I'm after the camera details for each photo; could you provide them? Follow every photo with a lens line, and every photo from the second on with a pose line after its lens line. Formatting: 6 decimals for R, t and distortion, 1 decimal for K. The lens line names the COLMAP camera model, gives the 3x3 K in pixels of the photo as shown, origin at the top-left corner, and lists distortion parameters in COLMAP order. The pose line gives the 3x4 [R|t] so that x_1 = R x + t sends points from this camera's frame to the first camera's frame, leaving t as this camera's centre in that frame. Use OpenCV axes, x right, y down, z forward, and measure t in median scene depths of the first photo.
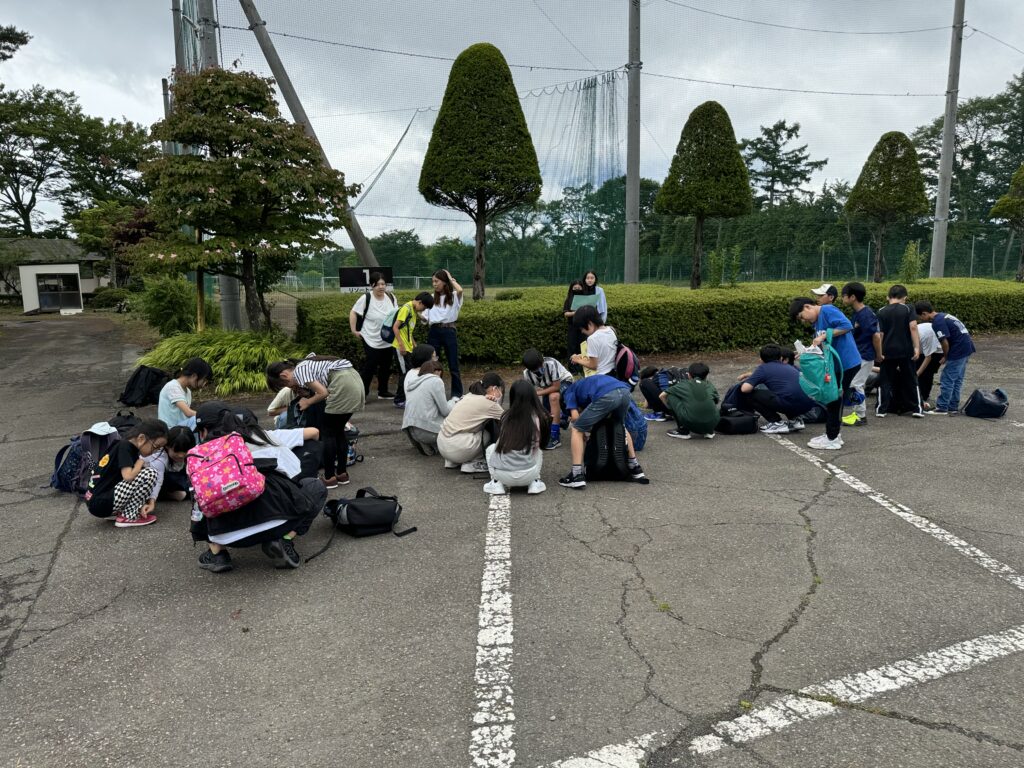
lens RADIAL K [[718.7, 0, 515.8], [0, 718.7, 405.9], [0, 0, 1]] dist [0.030825, -0.064754]
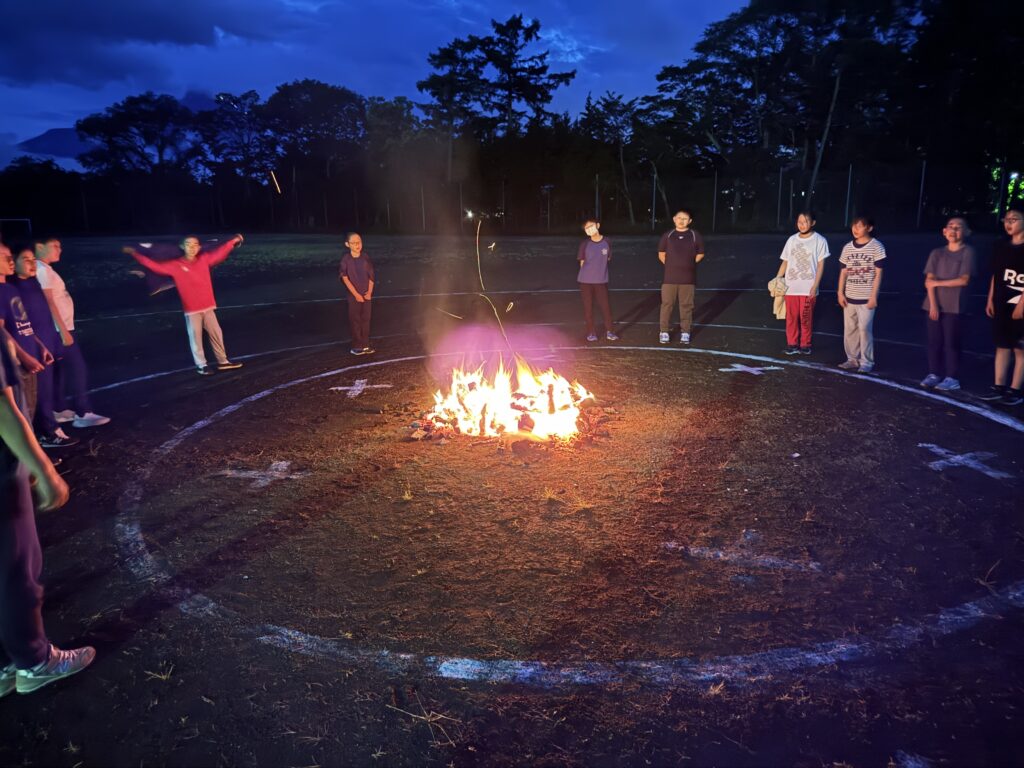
lens RADIAL K [[724.1, 0, 512.0], [0, 724.1, 384.0], [0, 0, 1]] dist [0.040674, -0.062941]
pose [[0.903588, -0.091412, 0.418537, 0.002364], [0.073271, 0.995551, 0.059249, -0.040238], [-0.422091, -0.022870, 0.906265, 0.228930]]
